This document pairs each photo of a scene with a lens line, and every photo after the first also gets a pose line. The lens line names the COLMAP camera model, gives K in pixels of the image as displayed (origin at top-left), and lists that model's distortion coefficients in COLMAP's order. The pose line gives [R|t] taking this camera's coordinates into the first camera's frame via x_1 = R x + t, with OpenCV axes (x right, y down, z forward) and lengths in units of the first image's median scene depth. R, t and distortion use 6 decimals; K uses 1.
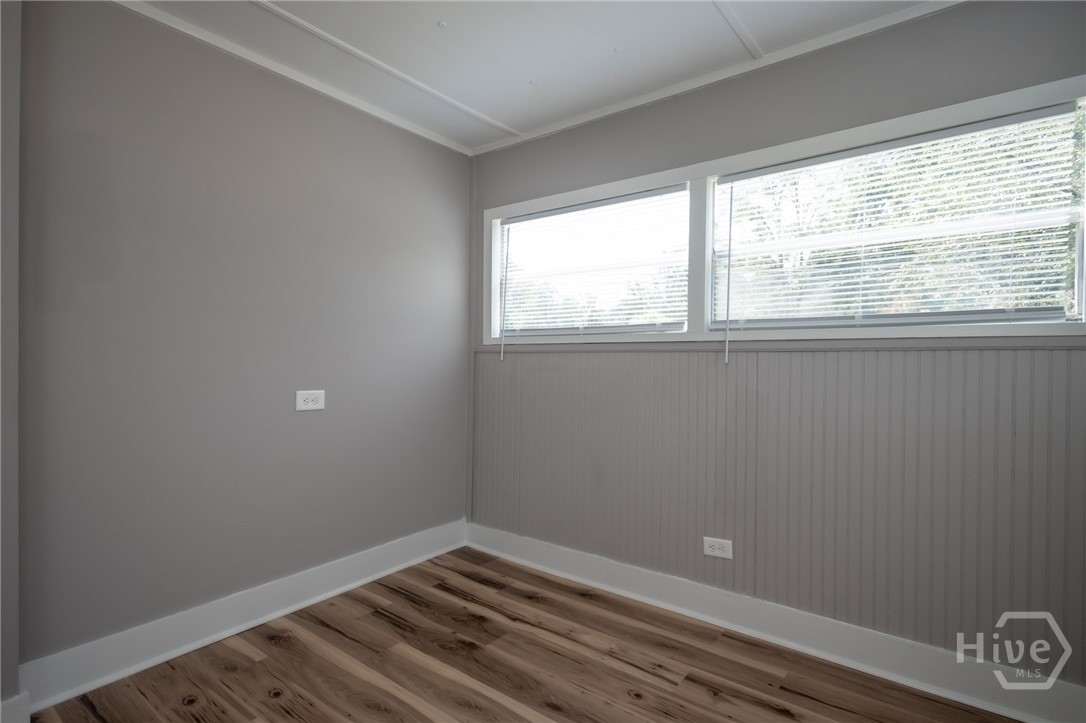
lens RADIAL K [[542.2, 0, 540.3], [0, 542.2, 358.0], [0, 0, 1]] dist [-0.002153, -0.001923]
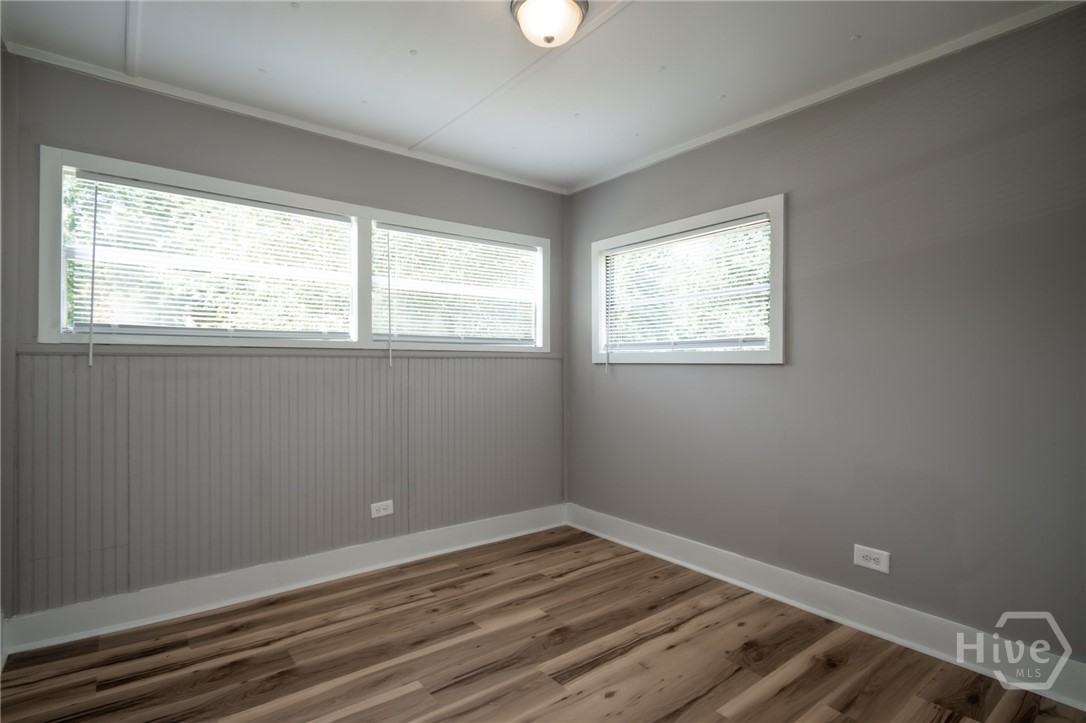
lens RADIAL K [[542.2, 0, 540.3], [0, 542.2, 358.0], [0, 0, 1]] dist [-0.002153, -0.001923]
pose [[0.237196, 0.009453, 0.971416, -0.837594], [0.002110, 0.999945, -0.010246, 0.003320], [-0.971460, 0.004480, 0.237163, 0.321435]]
